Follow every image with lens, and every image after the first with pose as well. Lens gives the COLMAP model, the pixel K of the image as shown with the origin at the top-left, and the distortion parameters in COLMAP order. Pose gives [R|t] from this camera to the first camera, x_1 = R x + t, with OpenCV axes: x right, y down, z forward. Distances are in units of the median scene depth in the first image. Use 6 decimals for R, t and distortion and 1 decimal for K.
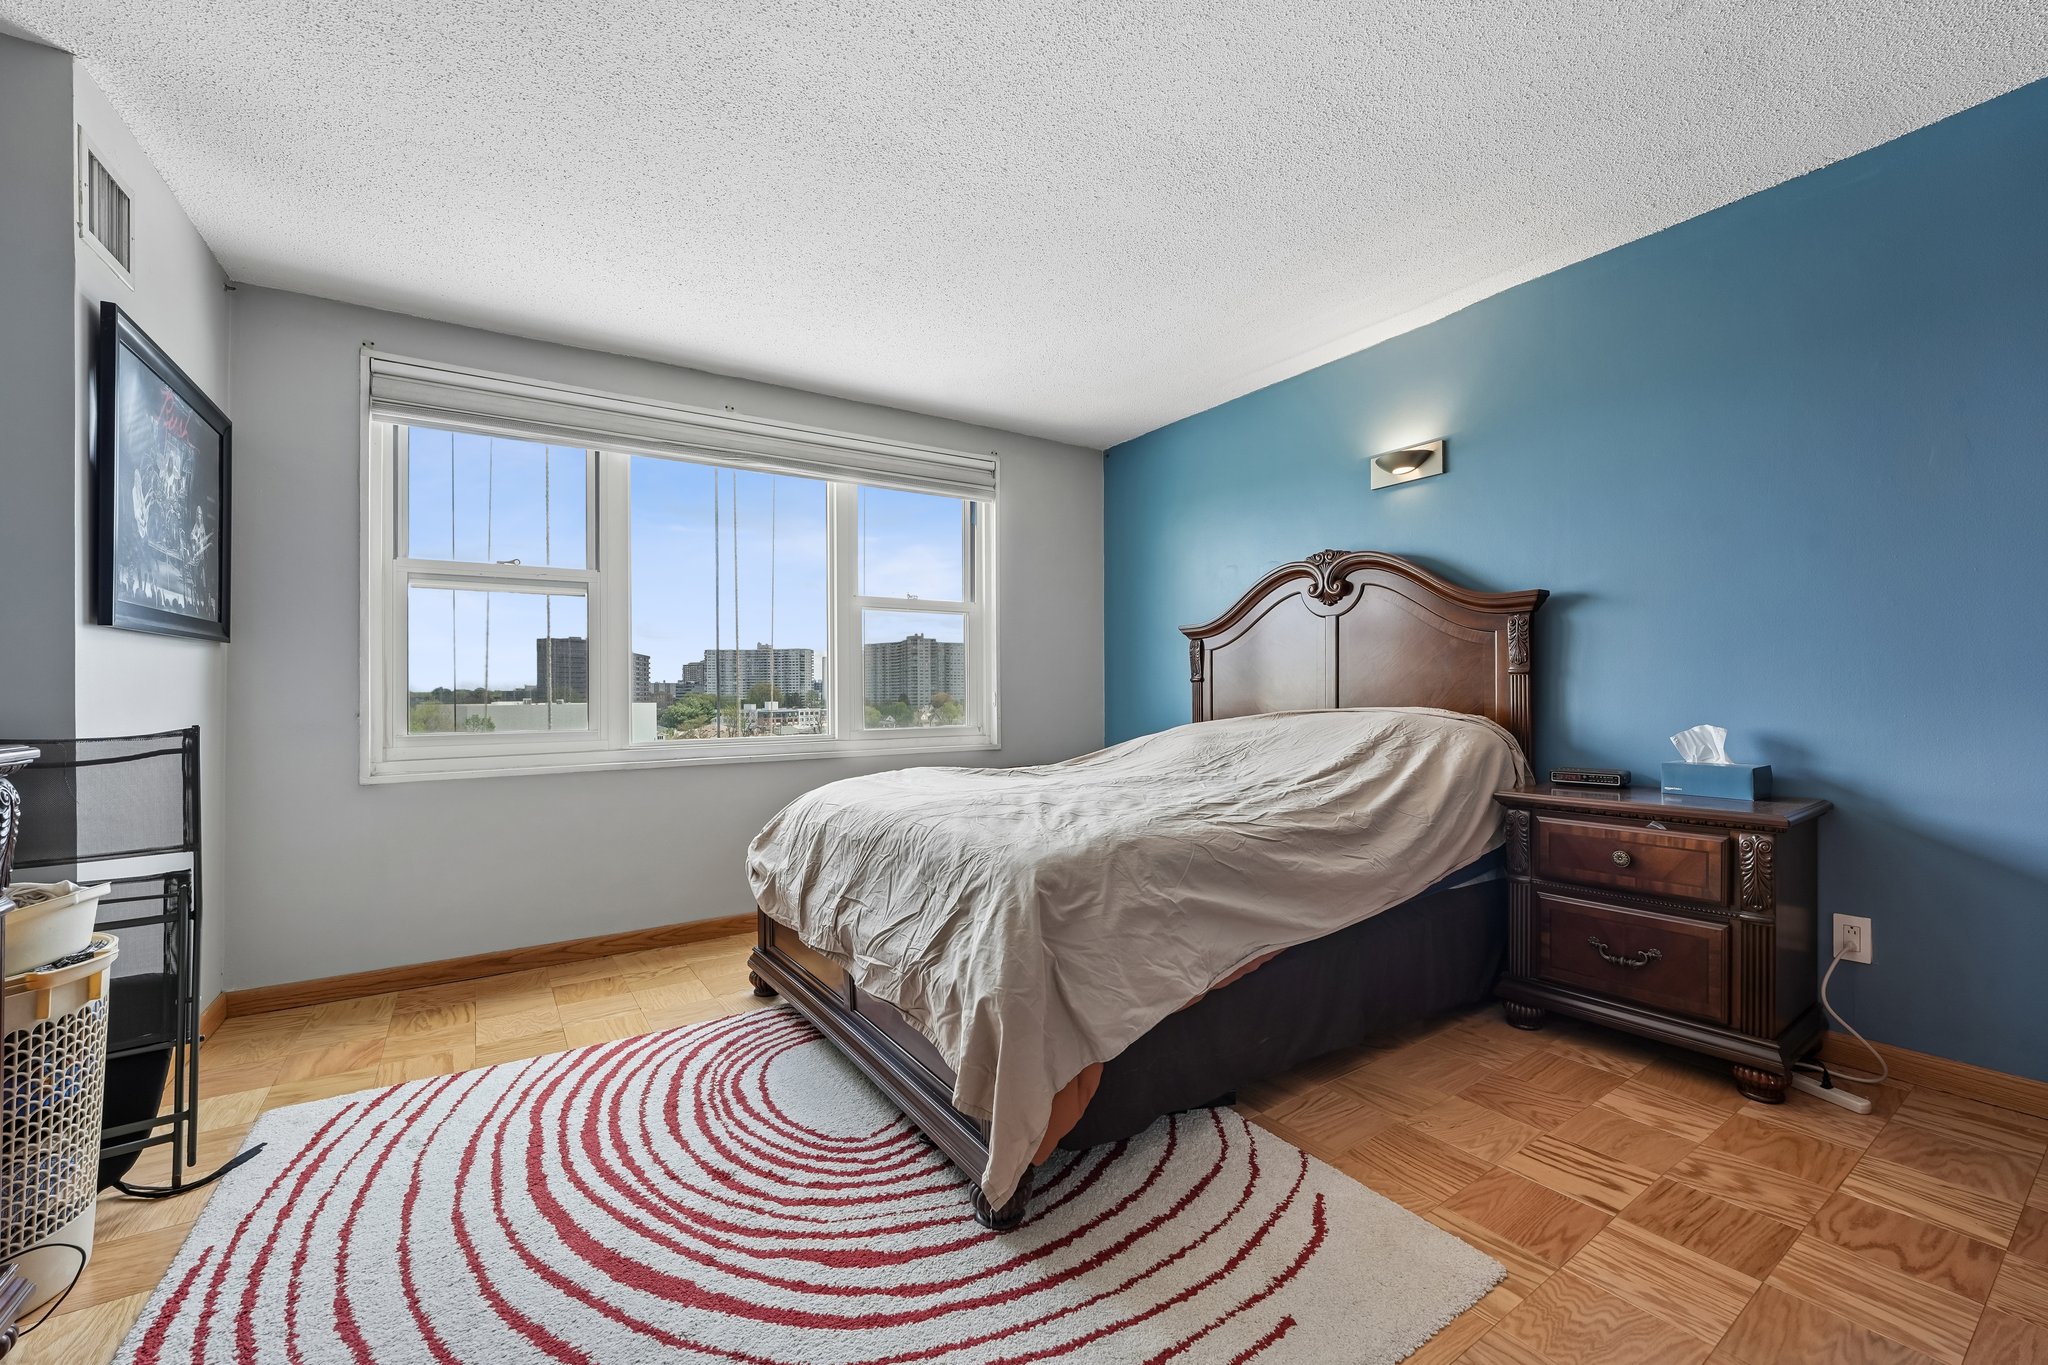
lens RADIAL K [[831.0, 0, 1034.7], [0, 831.0, 673.0], [0, 0, 1]] dist [-0.020620, 0.000068]
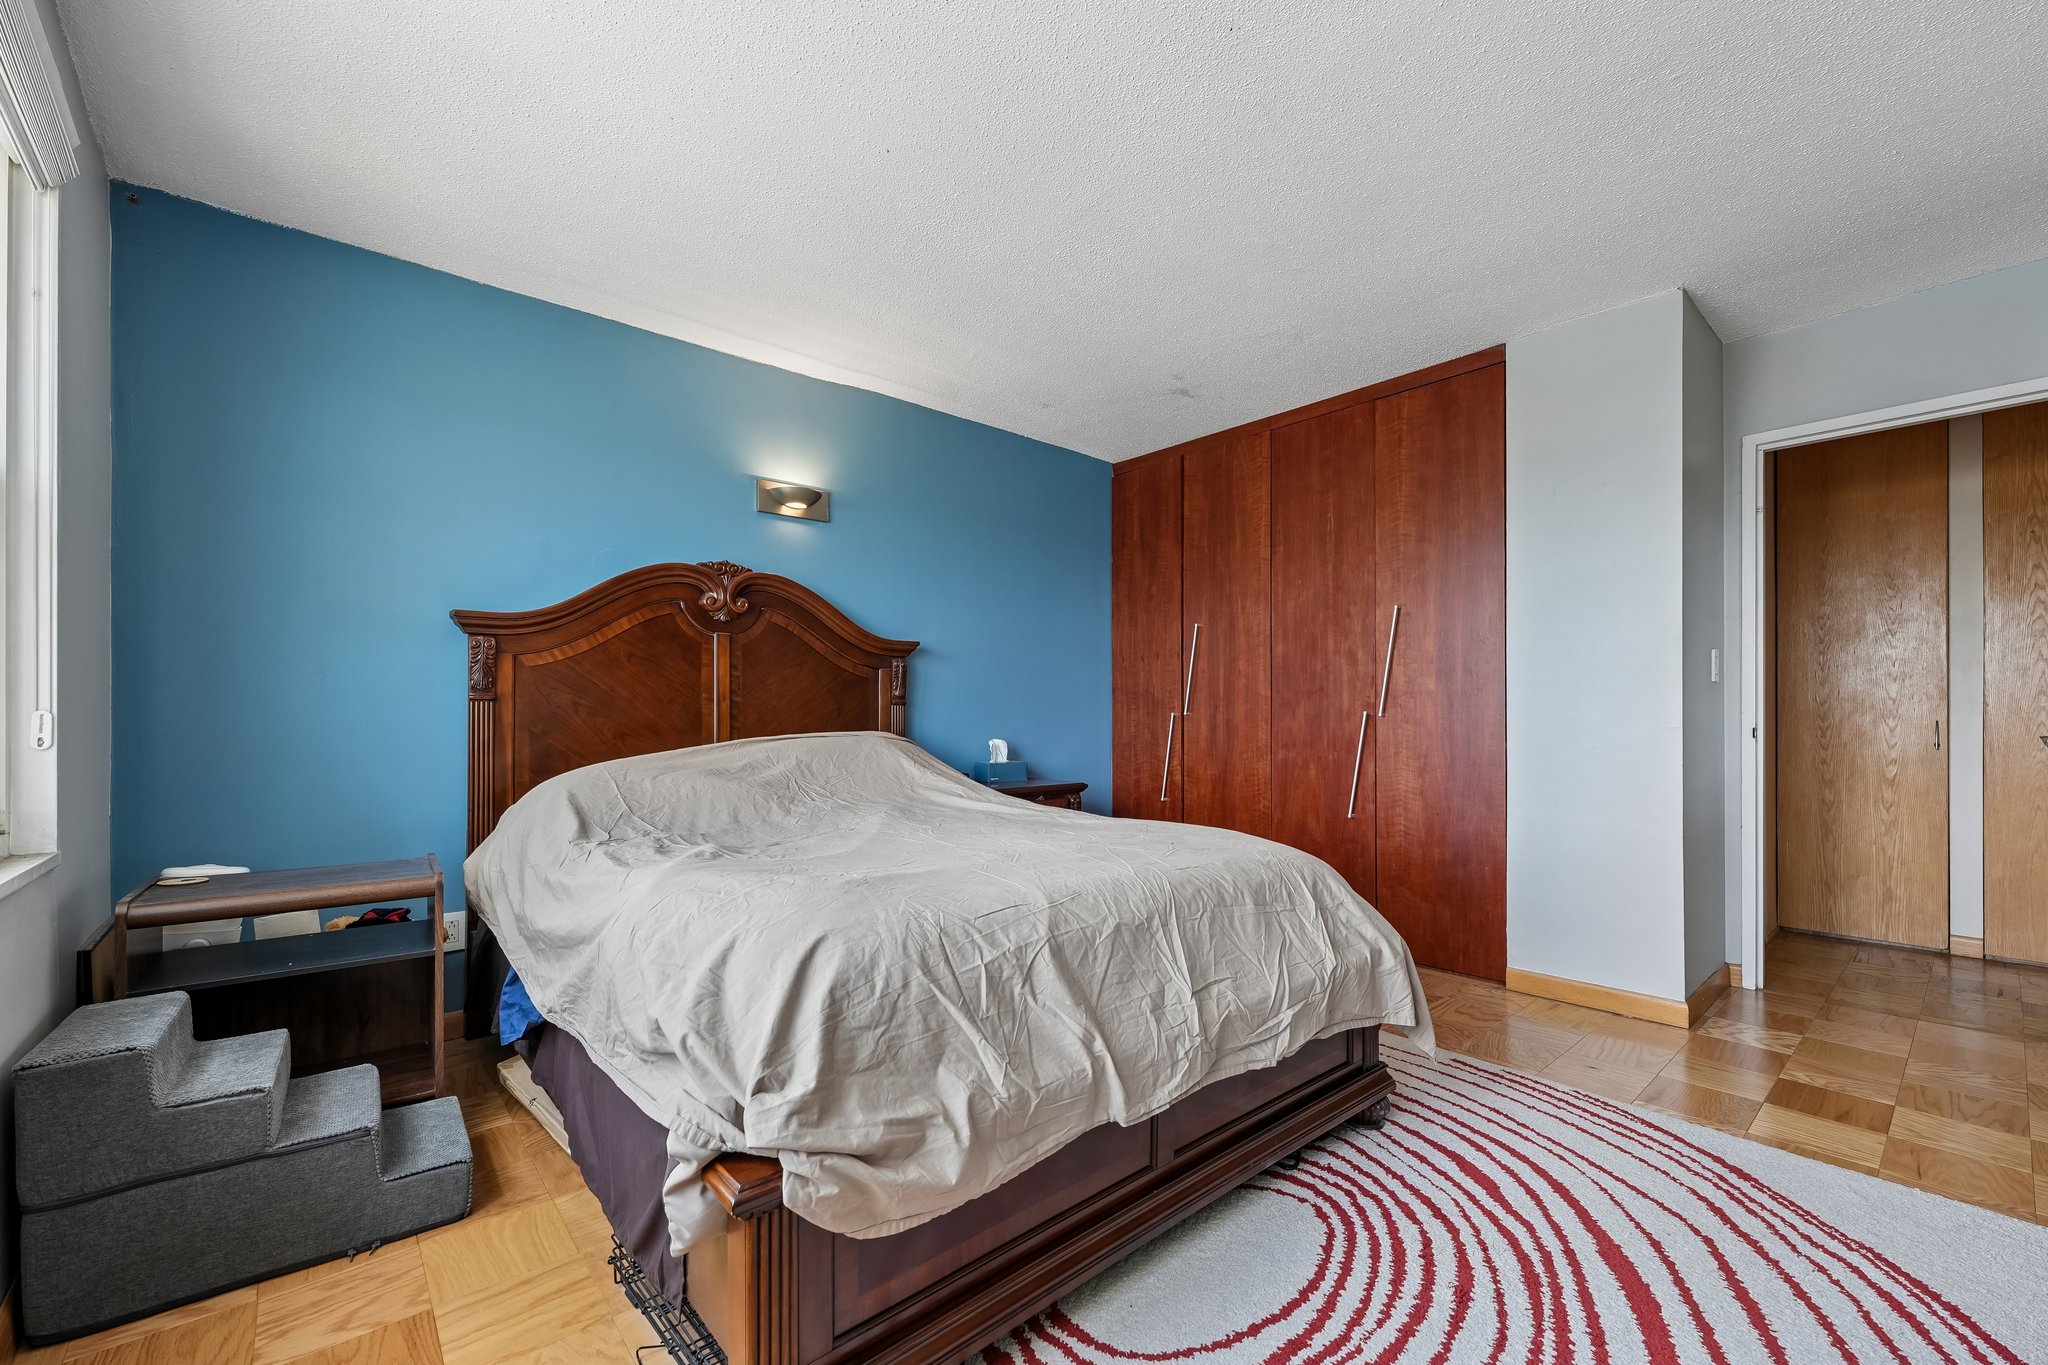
lens RADIAL K [[836.5, 0, 1033.1], [0, 836.5, 702.0], [0, 0, 1]] dist [0.003287, 0.000280]
pose [[-0.121062, 0.027718, 0.992258, -1.176321], [-0.019360, 0.999354, -0.030278, 0.052281], [-0.992456, -0.022876, -0.120447, 1.536214]]
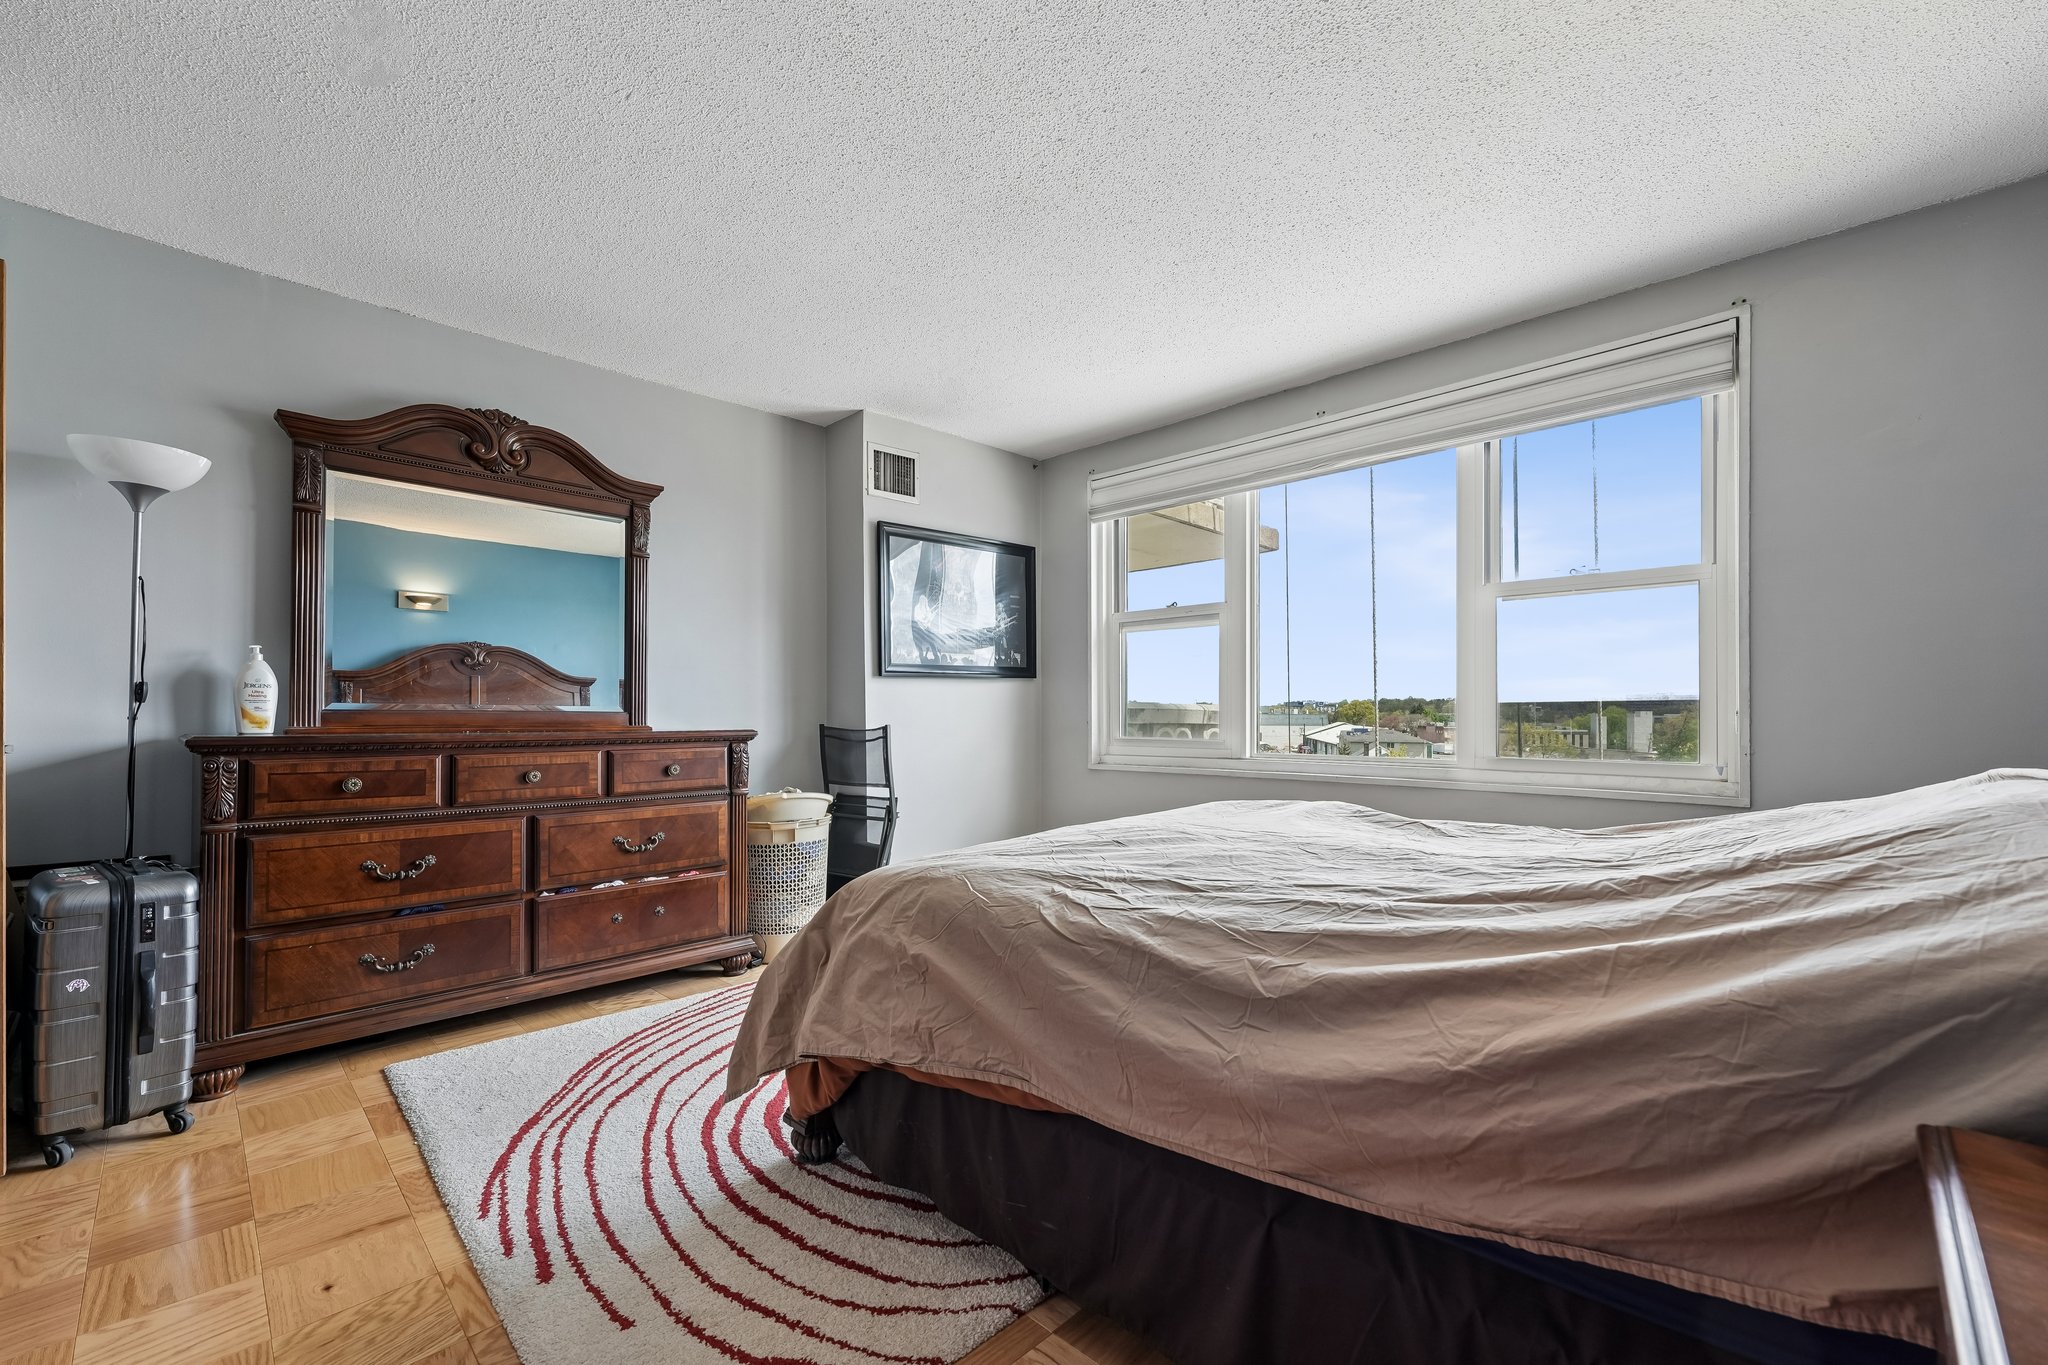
lens RADIAL K [[836.5, 0, 1033.1], [0, 836.5, 702.0], [0, 0, 1]] dist [0.003287, 0.000280]
pose [[0.199082, -0.002613, -0.979979, 1.089370], [0.021517, 0.999767, 0.001705, 0.013765], [0.979747, -0.021425, 0.199092, 0.983180]]
